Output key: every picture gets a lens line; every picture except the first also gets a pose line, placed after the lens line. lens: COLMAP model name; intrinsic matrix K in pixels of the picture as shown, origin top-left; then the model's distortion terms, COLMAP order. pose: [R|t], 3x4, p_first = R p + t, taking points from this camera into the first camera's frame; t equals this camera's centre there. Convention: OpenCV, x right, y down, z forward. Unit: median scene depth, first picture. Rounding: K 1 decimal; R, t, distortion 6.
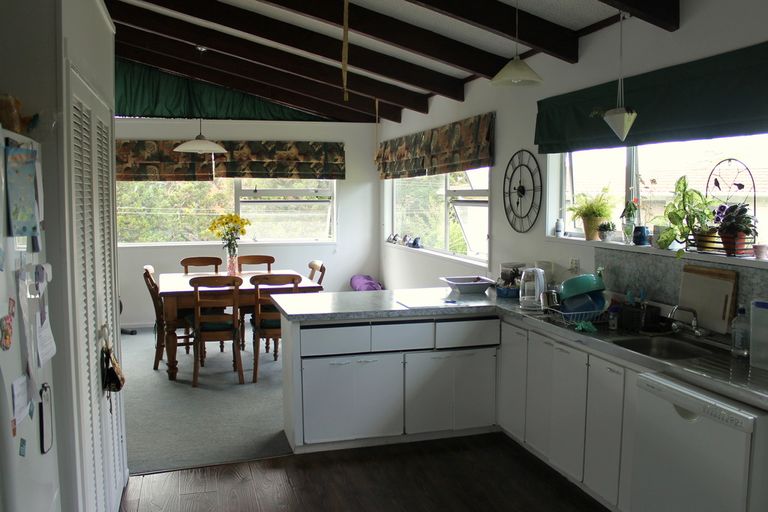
lens RADIAL K [[677.2, 0, 384.0], [0, 677.2, 256.0], [0, 0, 1]] dist [-0.008419, 0.007426]
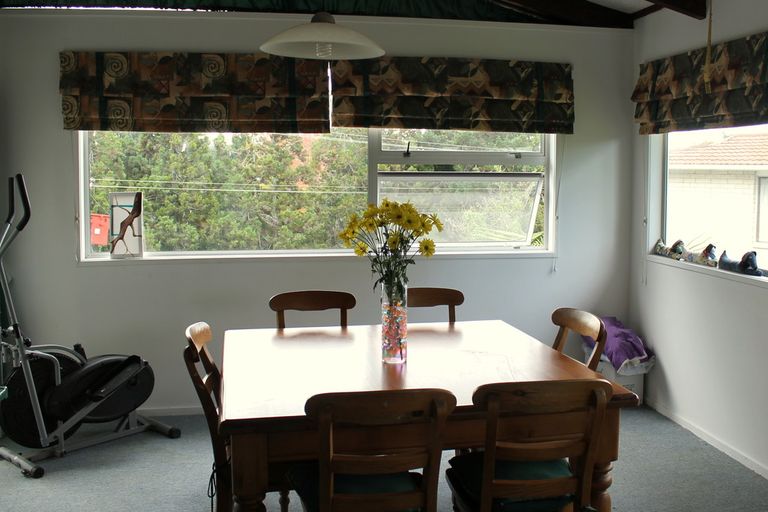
lens RADIAL K [[741.9, 0, 405.0], [0, 741.9, 255.7], [0, 0, 1]] dist [-0.032495, -0.000489]
pose [[0.995691, 0.019424, -0.090678, -0.138027], [-0.017223, 0.999539, 0.024991, -0.031629], [0.091121, -0.023321, 0.995567, 0.427582]]
